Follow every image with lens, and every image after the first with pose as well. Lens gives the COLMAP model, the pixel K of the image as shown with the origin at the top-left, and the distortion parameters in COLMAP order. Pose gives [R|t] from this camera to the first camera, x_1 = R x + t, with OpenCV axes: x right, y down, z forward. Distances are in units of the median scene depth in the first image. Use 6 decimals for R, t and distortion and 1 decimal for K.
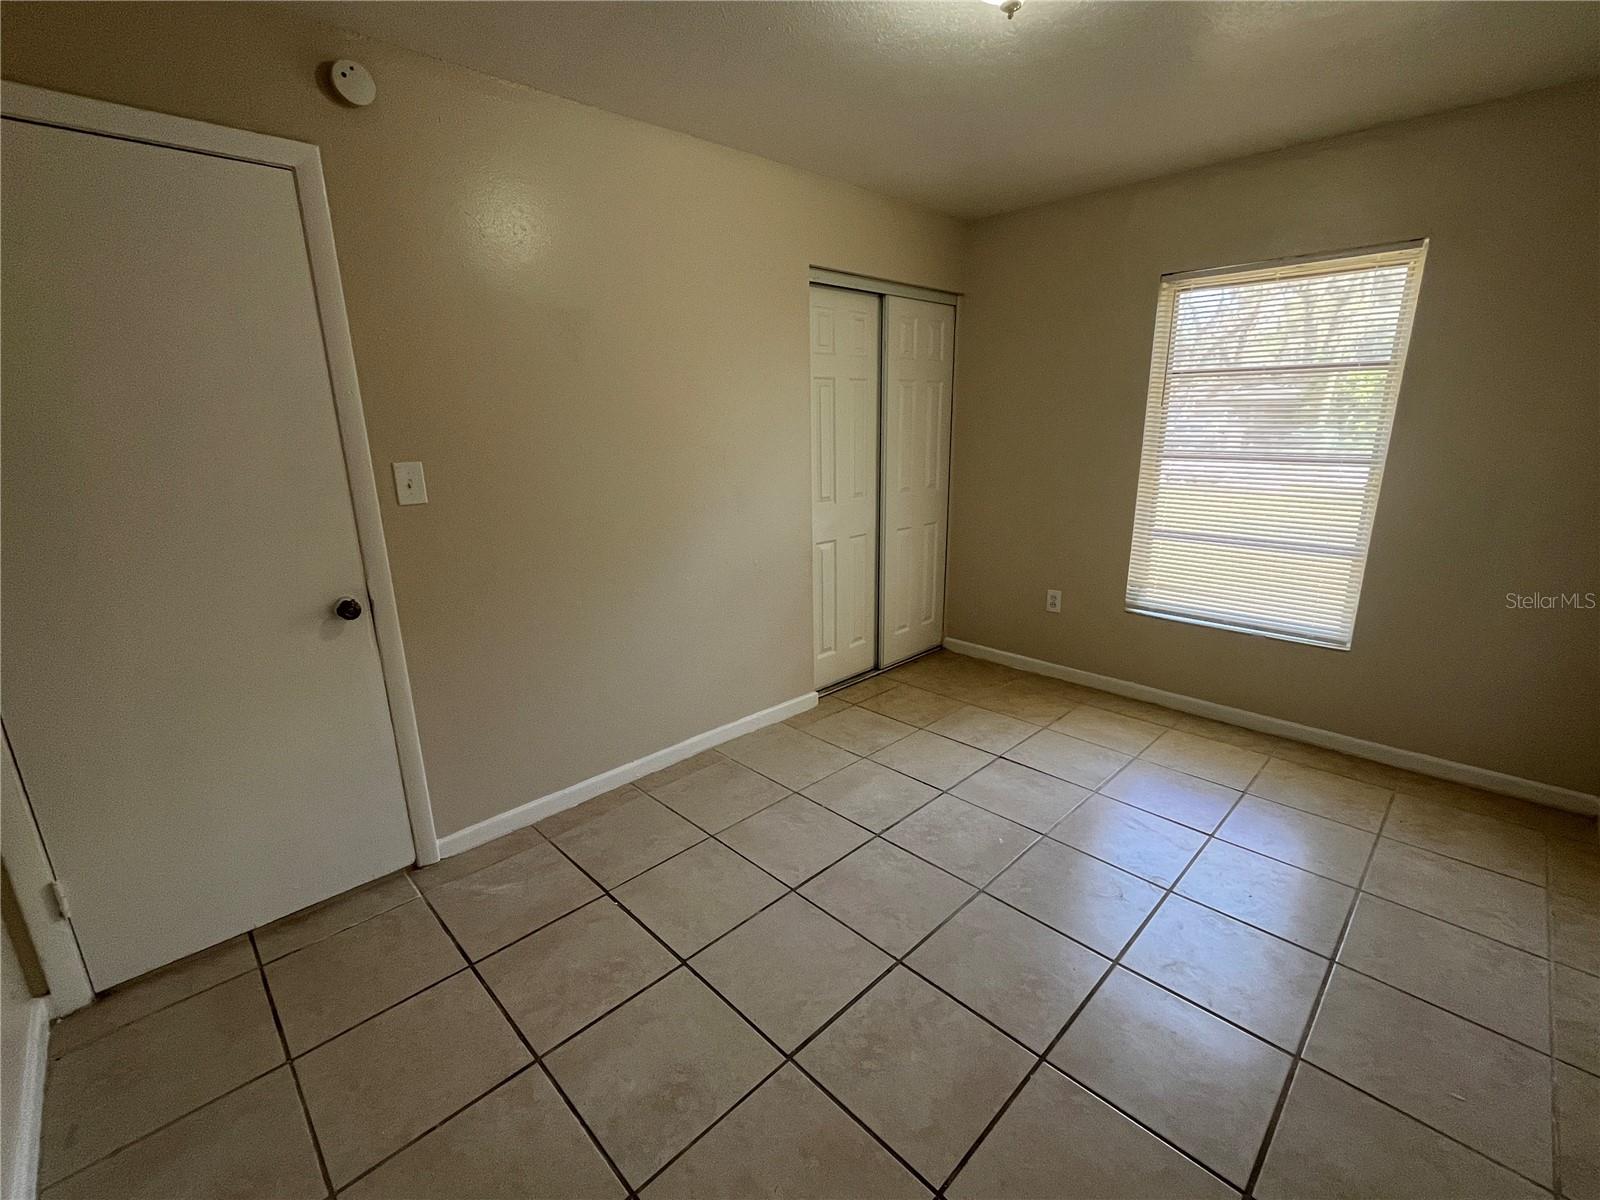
lens RADIAL K [[702.0, 0, 798.3], [0, 702.0, 599.3], [0, 0, 1]] dist [0.000559, -0.000329]
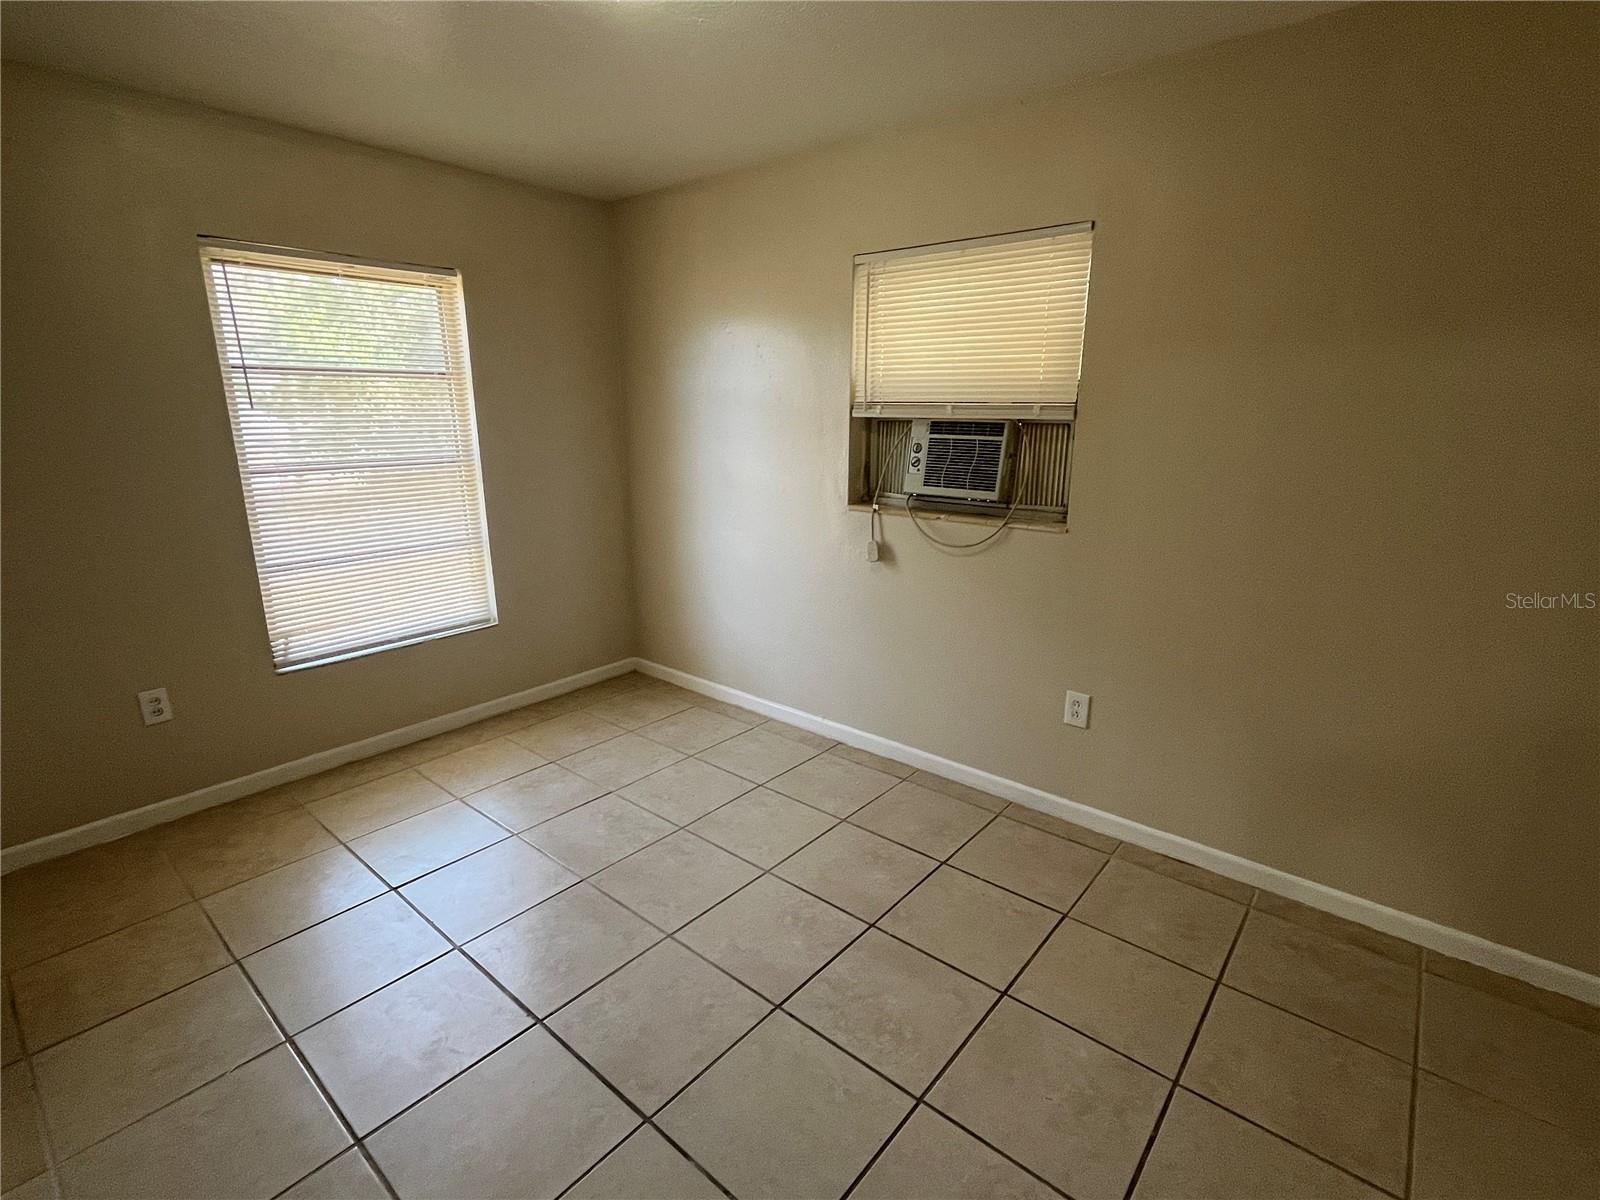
lens RADIAL K [[762.4, 0, 796.3], [0, 762.4, 602.8], [0, 0, 1]] dist [-0.000940, -0.001178]
pose [[-0.093187, -0.234747, 0.967580, -0.406703], [0.255396, 0.933657, 0.251114, -0.130816], [-0.962335, 0.270517, -0.027051, 0.494691]]
